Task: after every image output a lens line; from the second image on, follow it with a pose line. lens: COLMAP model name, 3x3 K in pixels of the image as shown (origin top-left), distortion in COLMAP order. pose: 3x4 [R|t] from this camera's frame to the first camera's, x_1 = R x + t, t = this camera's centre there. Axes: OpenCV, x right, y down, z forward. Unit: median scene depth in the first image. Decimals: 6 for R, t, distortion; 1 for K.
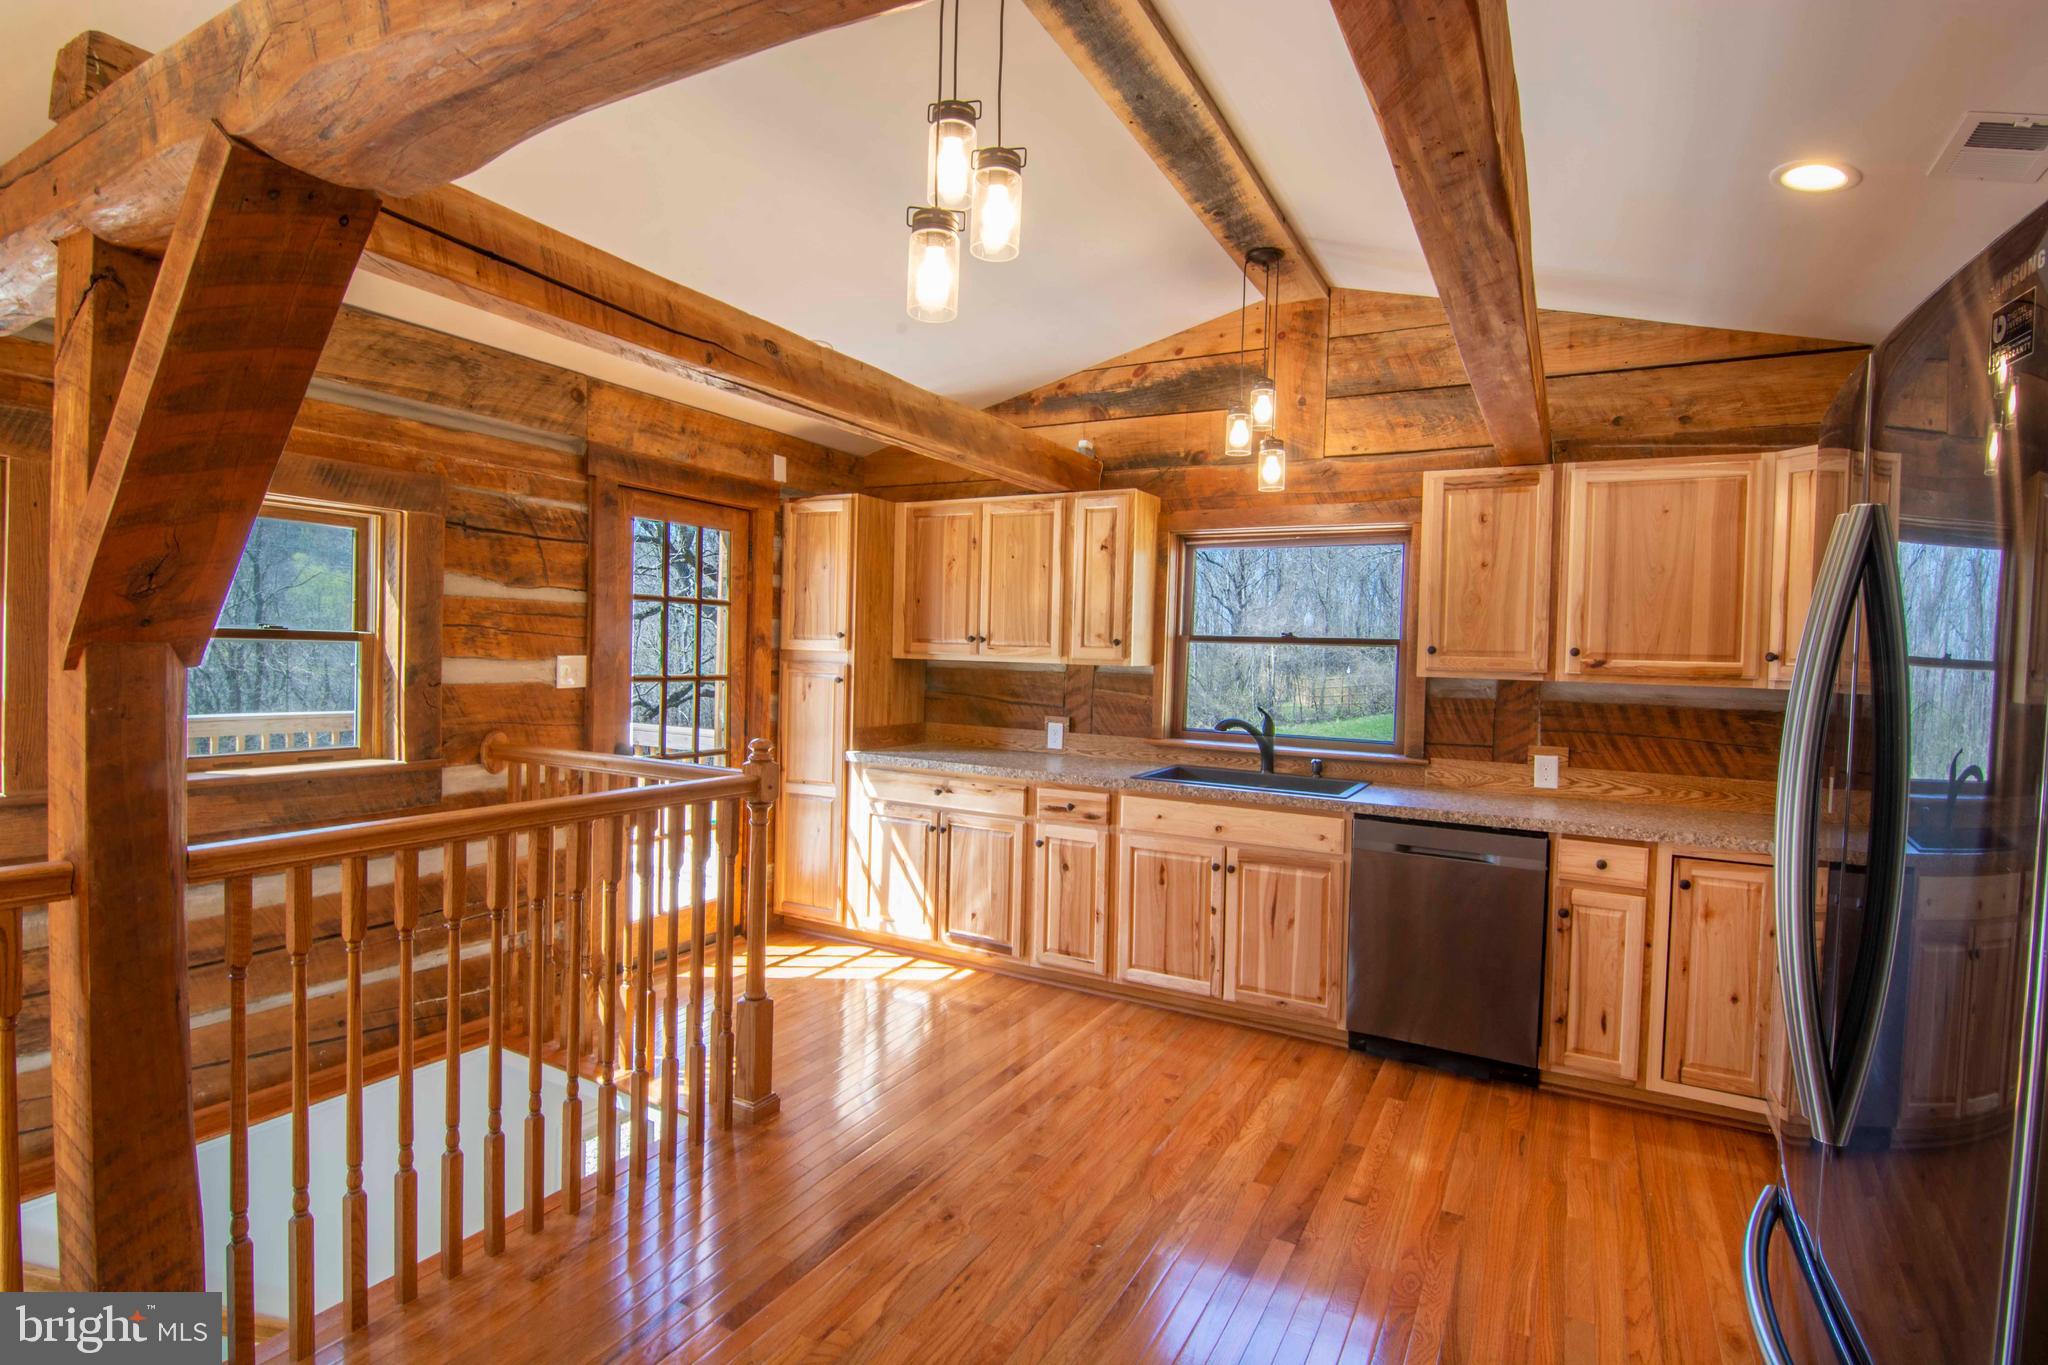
lens RADIAL K [[994.2, 0, 1015.1], [0, 994.2, 673.1], [0, 0, 1]] dist [-0.008375, -0.008419]
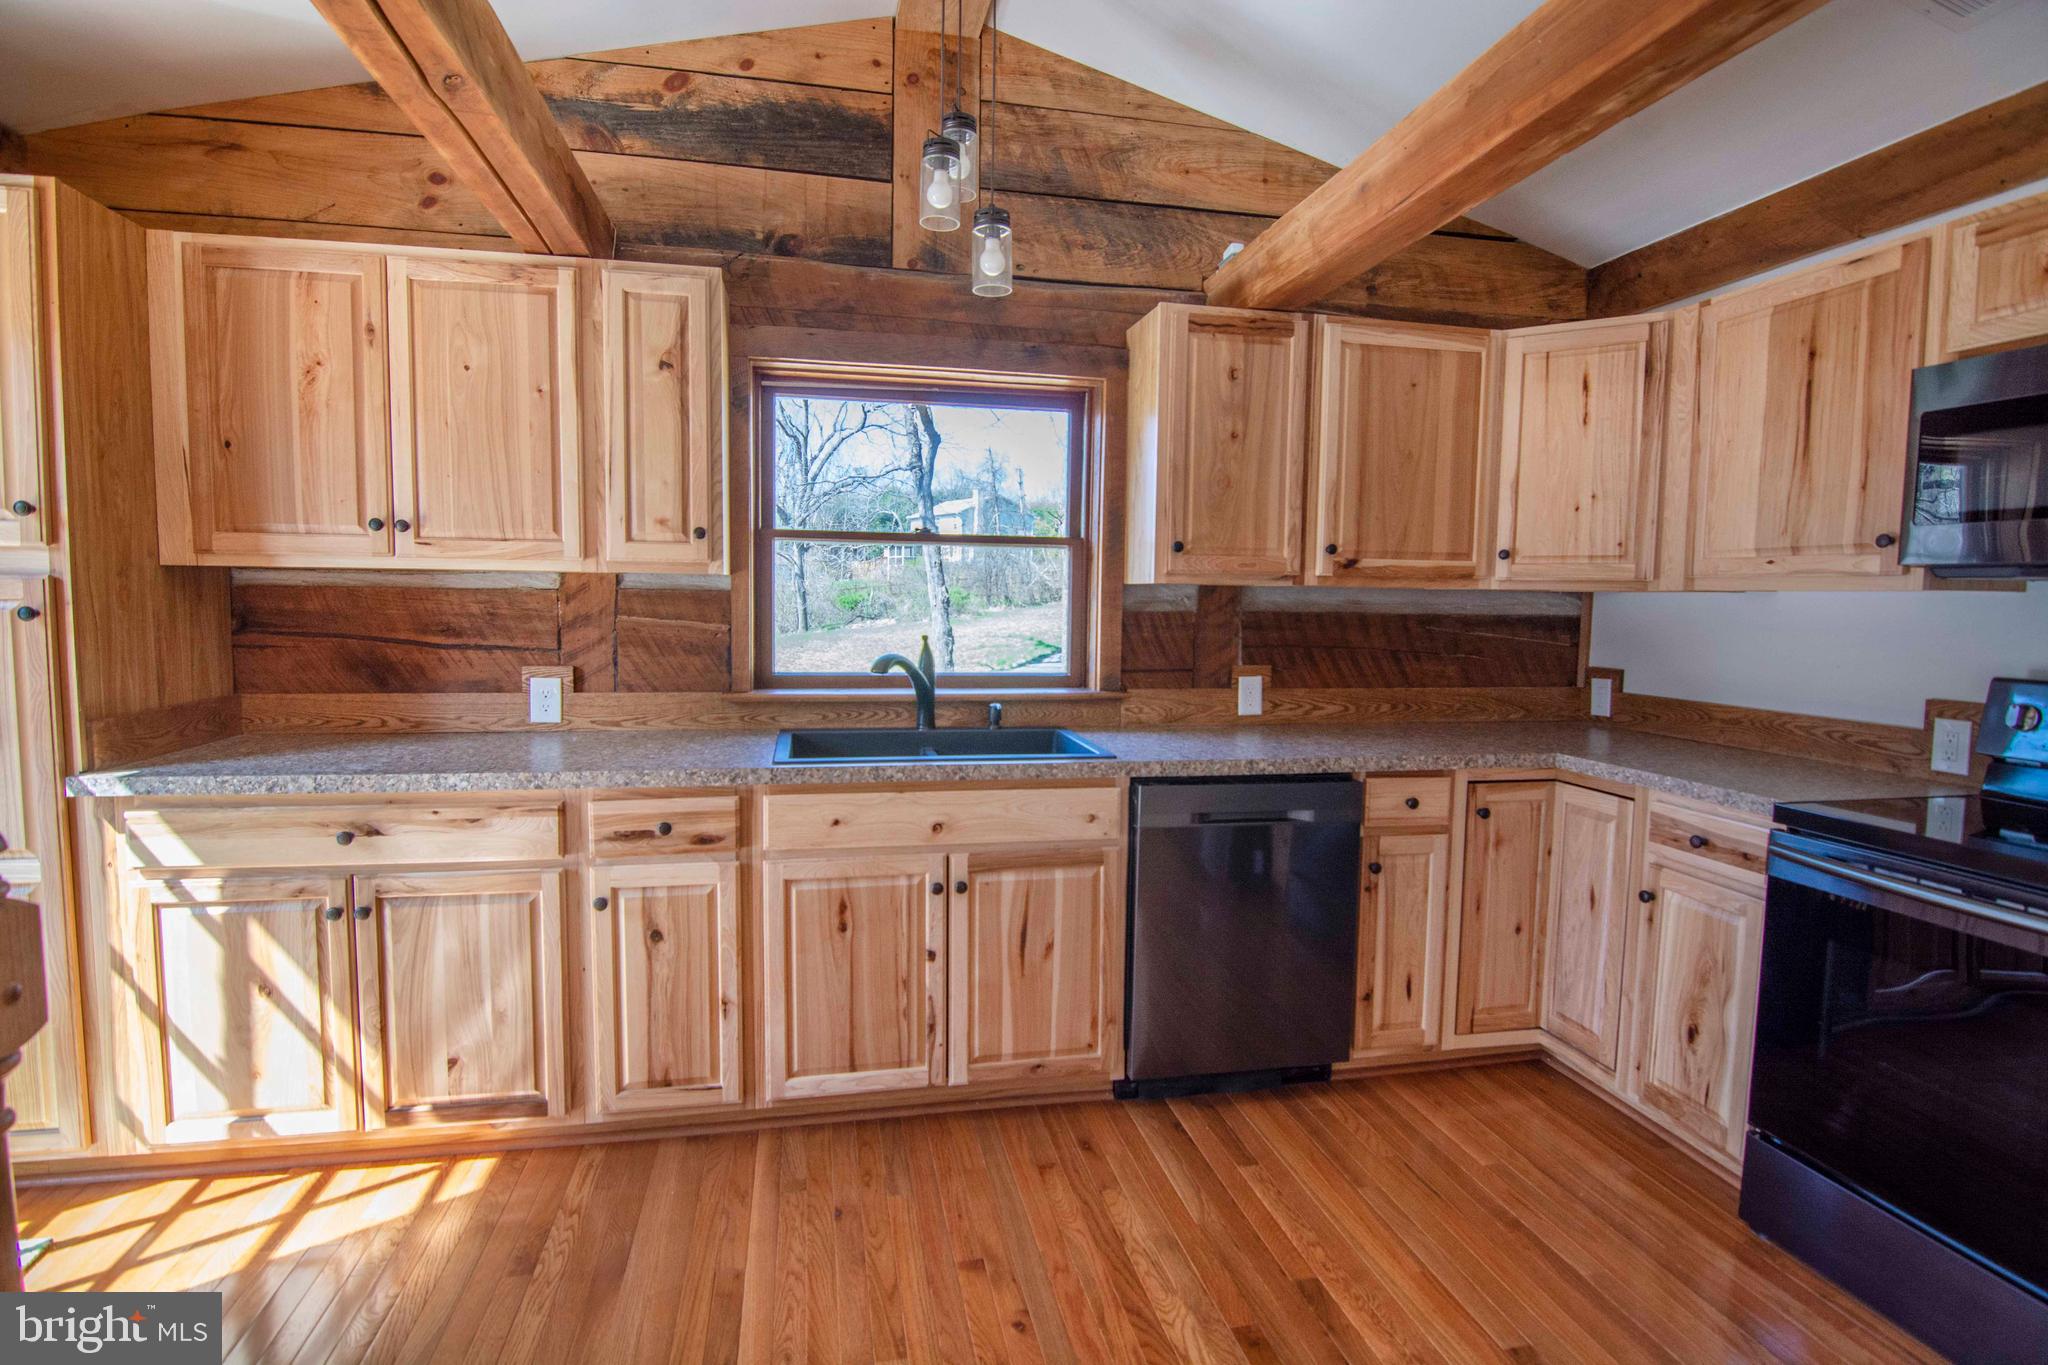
lens RADIAL K [[994.2, 0, 1015.1], [0, 994.2, 672.0], [0, 0, 1]] dist [-0.008375, -0.008419]
pose [[0.756039, -0.066236, 0.651166, -0.149564], [0.020428, 0.996770, 0.077674, 0.009216], [-0.654208, -0.045422, 0.754950, 0.457613]]
